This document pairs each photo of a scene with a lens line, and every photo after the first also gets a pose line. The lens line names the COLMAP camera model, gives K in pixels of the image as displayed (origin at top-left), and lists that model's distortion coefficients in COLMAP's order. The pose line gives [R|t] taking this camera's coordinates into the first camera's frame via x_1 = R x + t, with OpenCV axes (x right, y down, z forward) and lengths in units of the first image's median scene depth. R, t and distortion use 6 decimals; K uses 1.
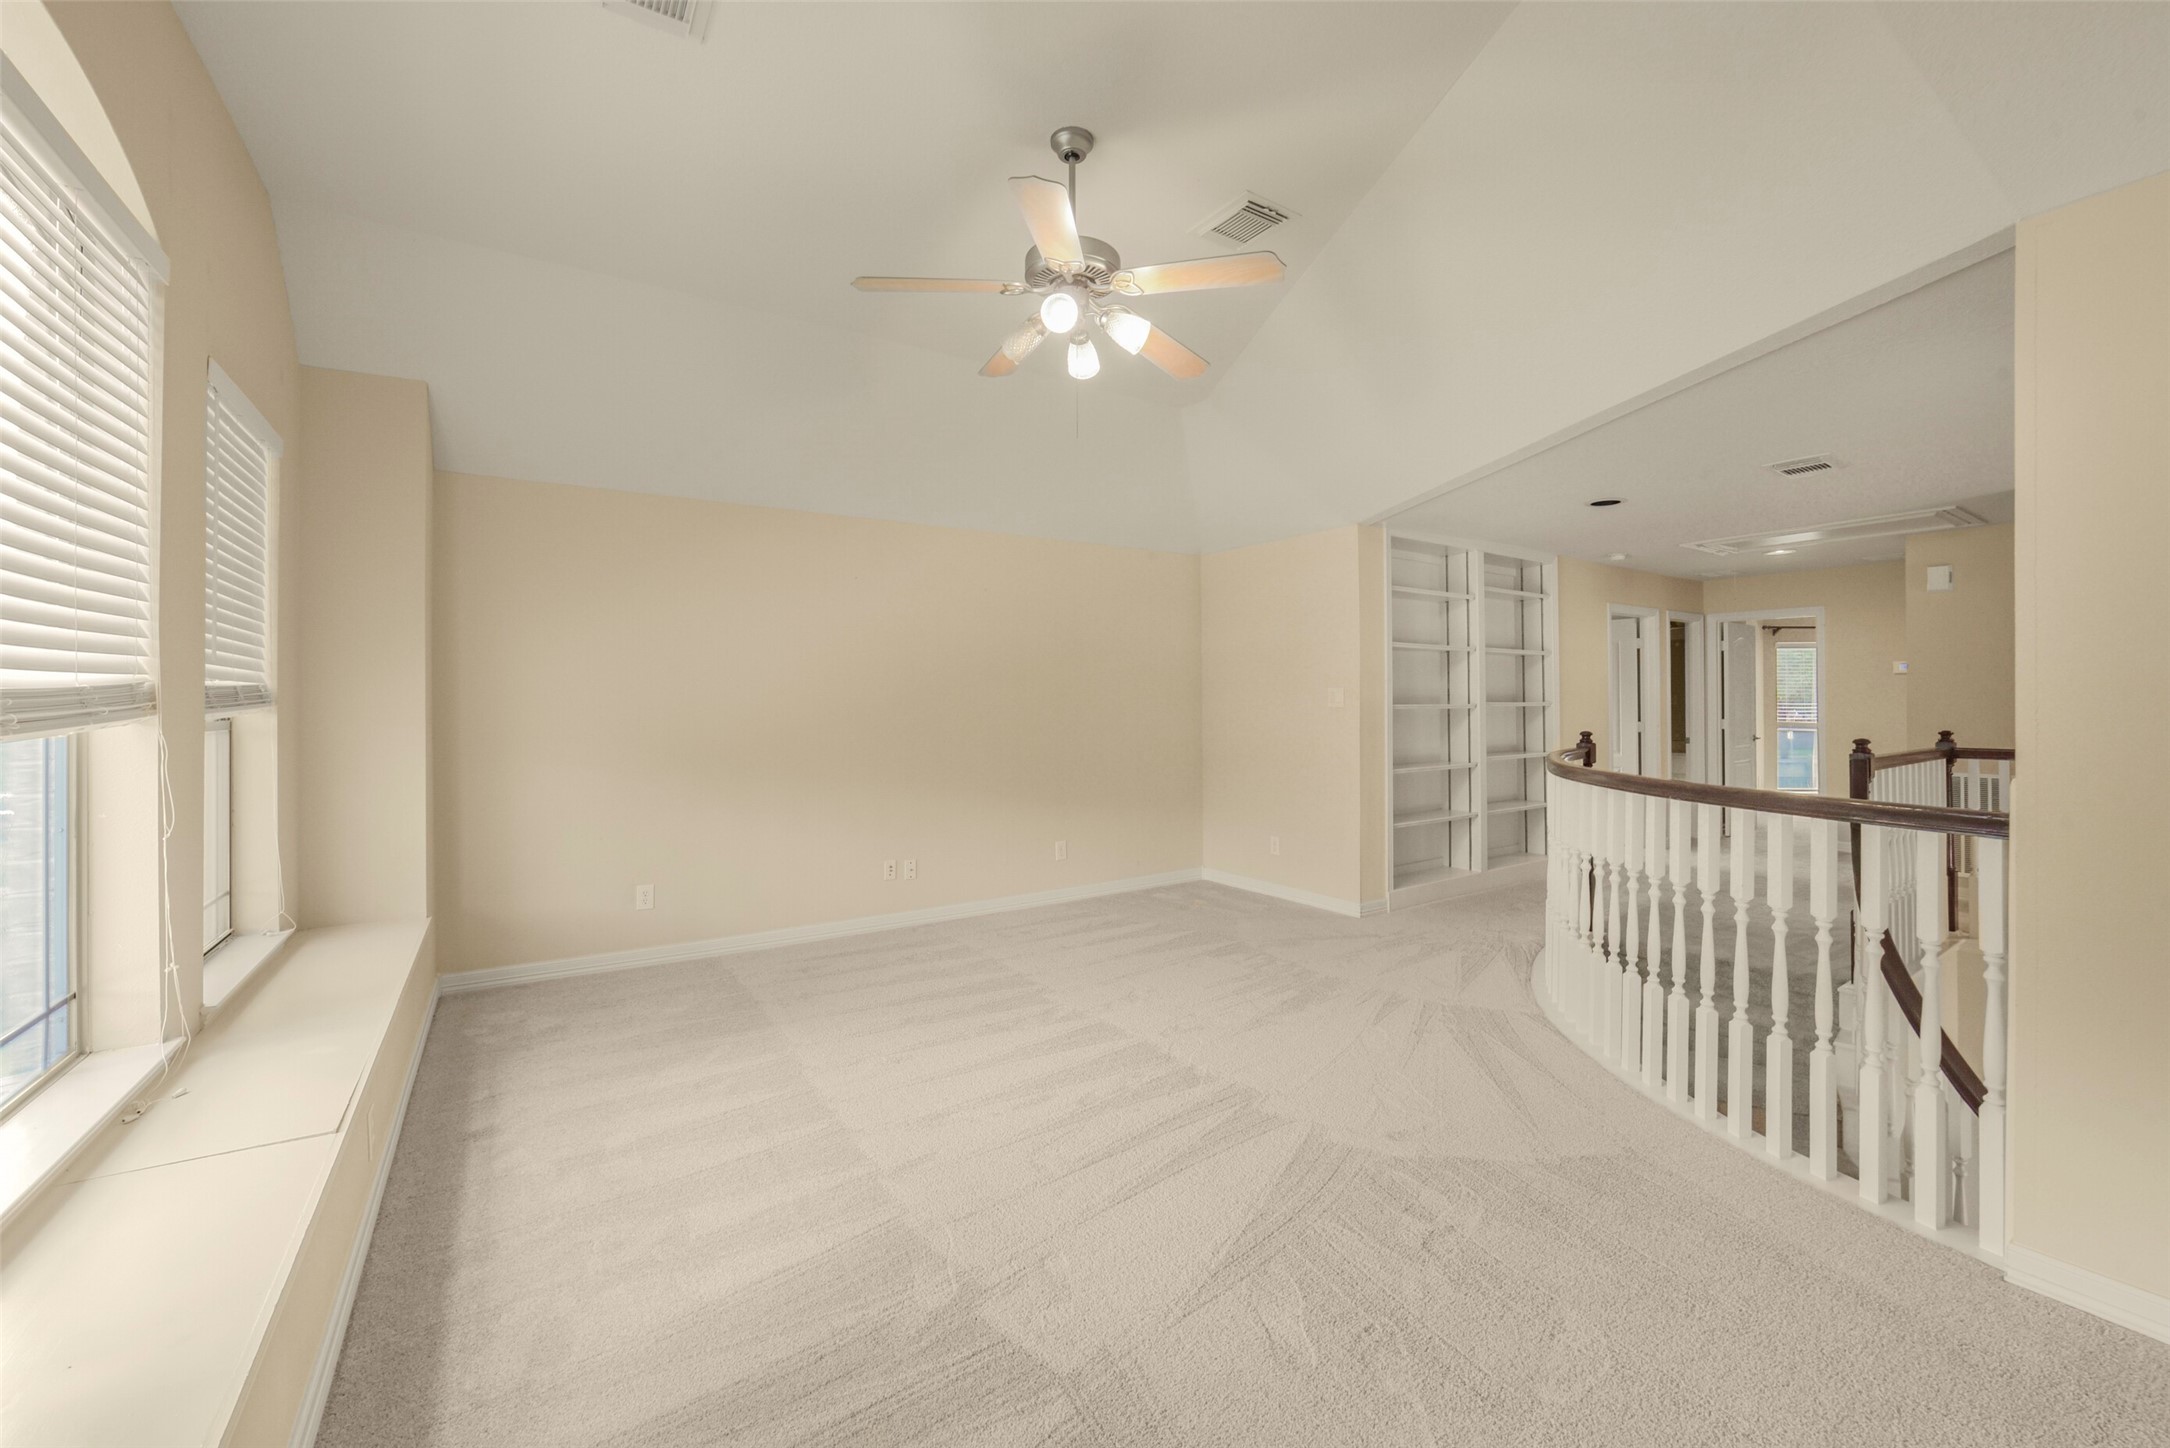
lens RADIAL K [[880.4, 0, 1085.0], [0, 880.4, 724.0], [0, 0, 1]] dist [-0.036051, 0.009247]
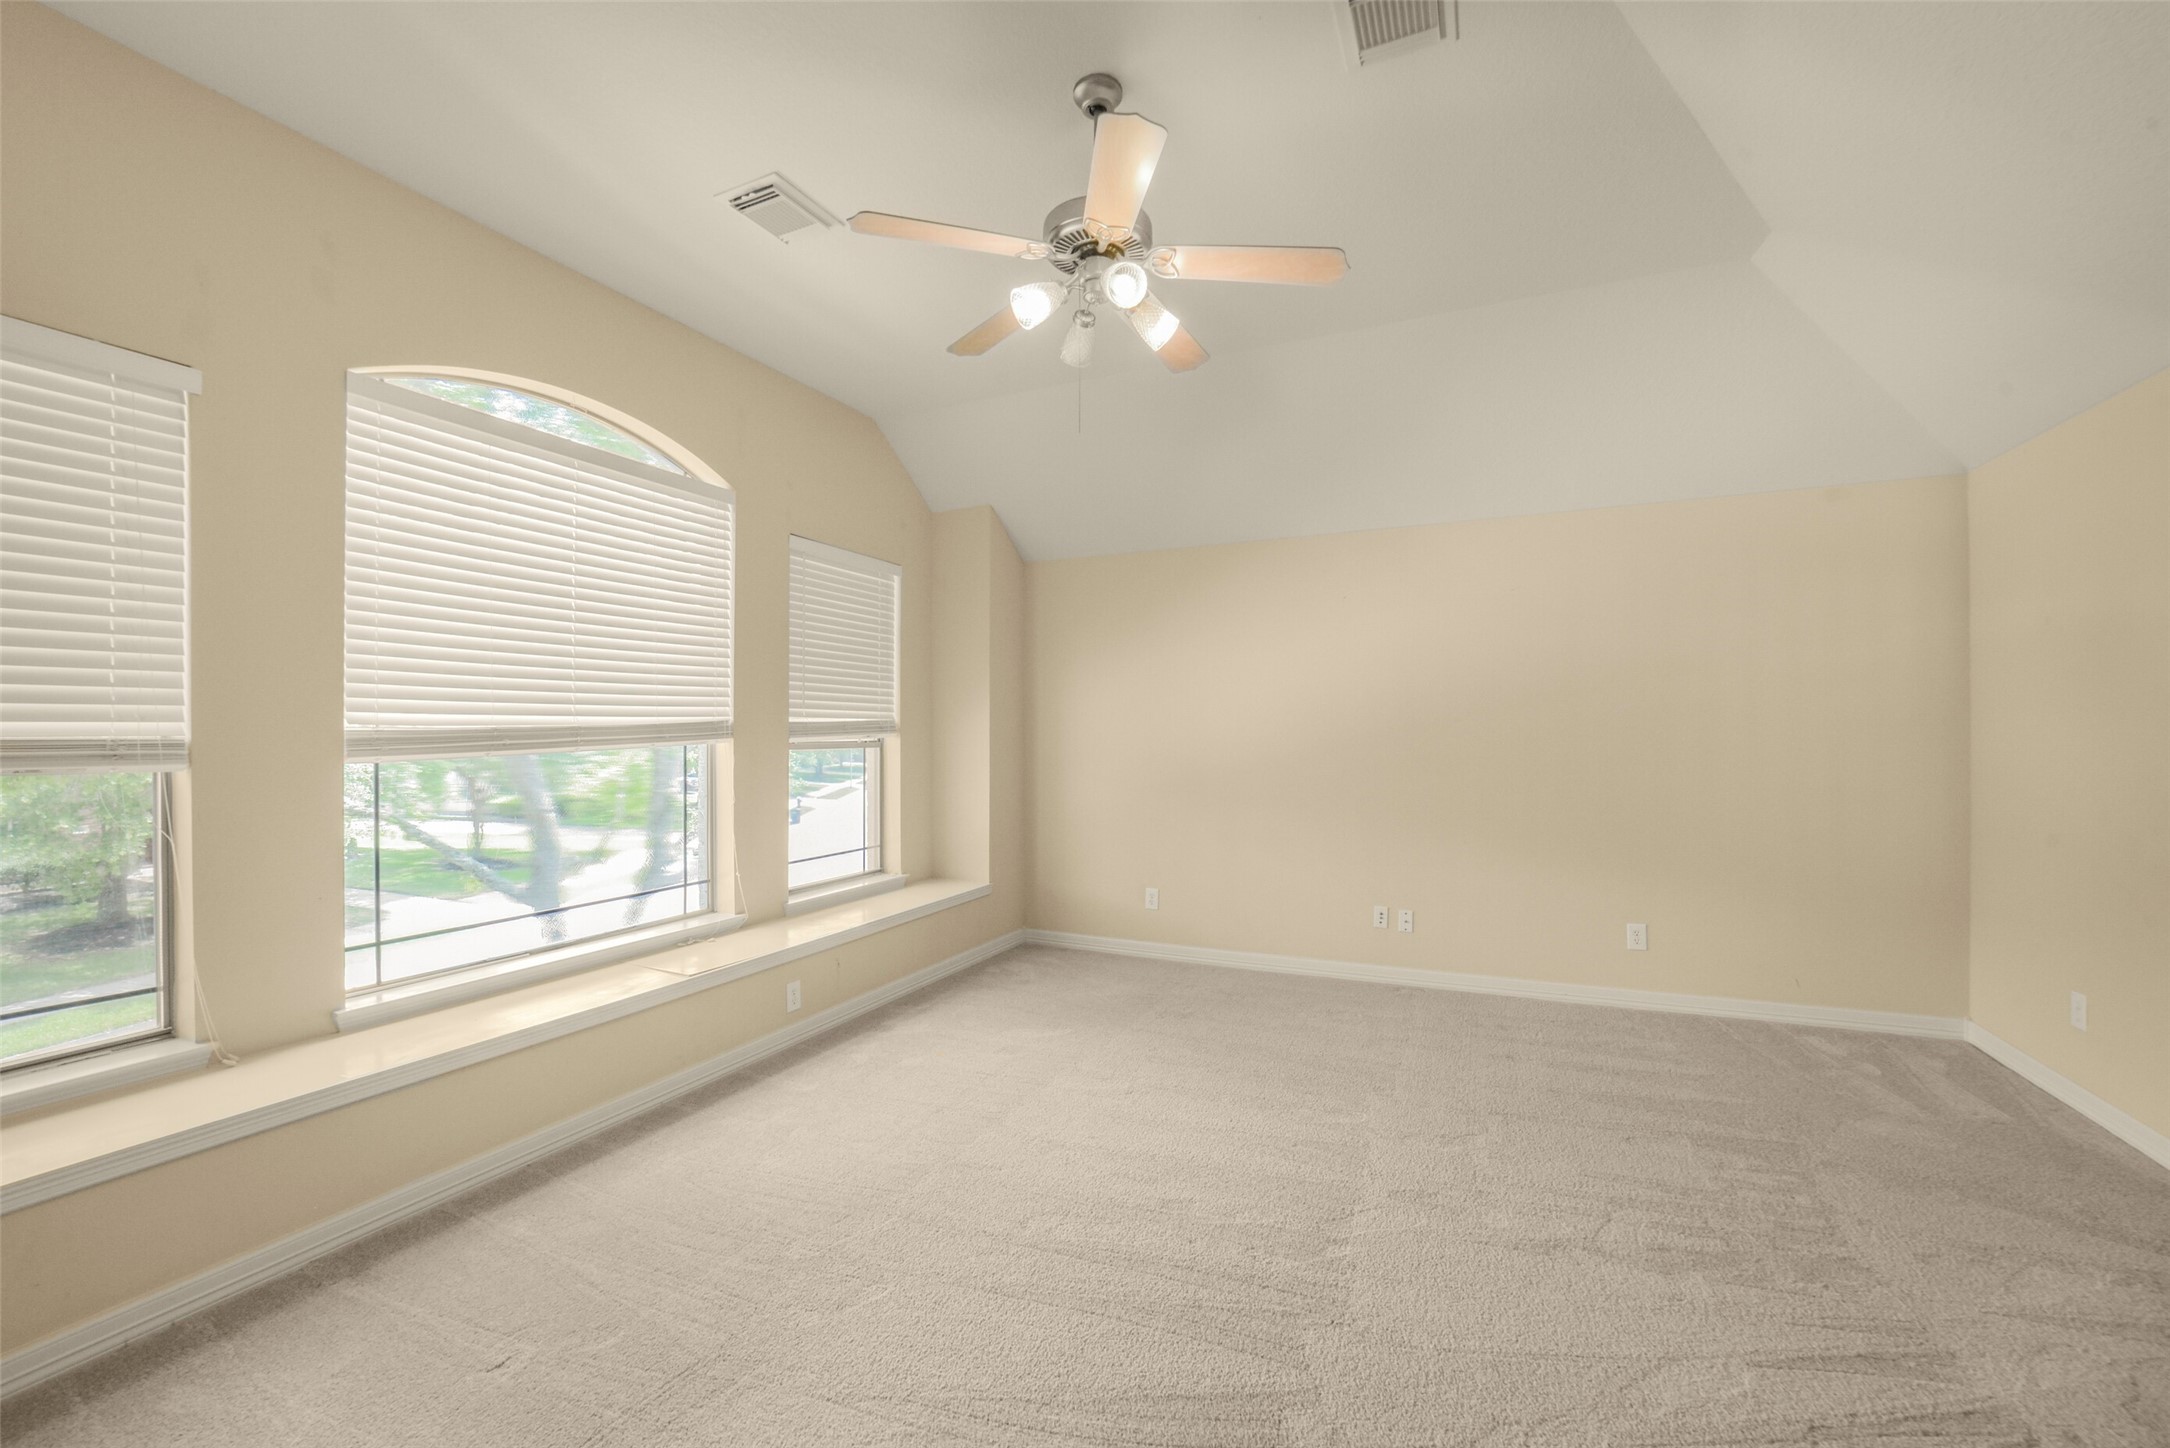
lens RADIAL K [[857.4, 0, 1081.4], [0, 857.4, 713.3], [0, 0, 1]] dist [-0.032269, 0.008495]
pose [[0.524032, -0.017863, -0.851511, 0.489113], [-0.022738, 0.999130, -0.034953, -0.007891], [0.851395, 0.037678, 0.523170, 0.356435]]
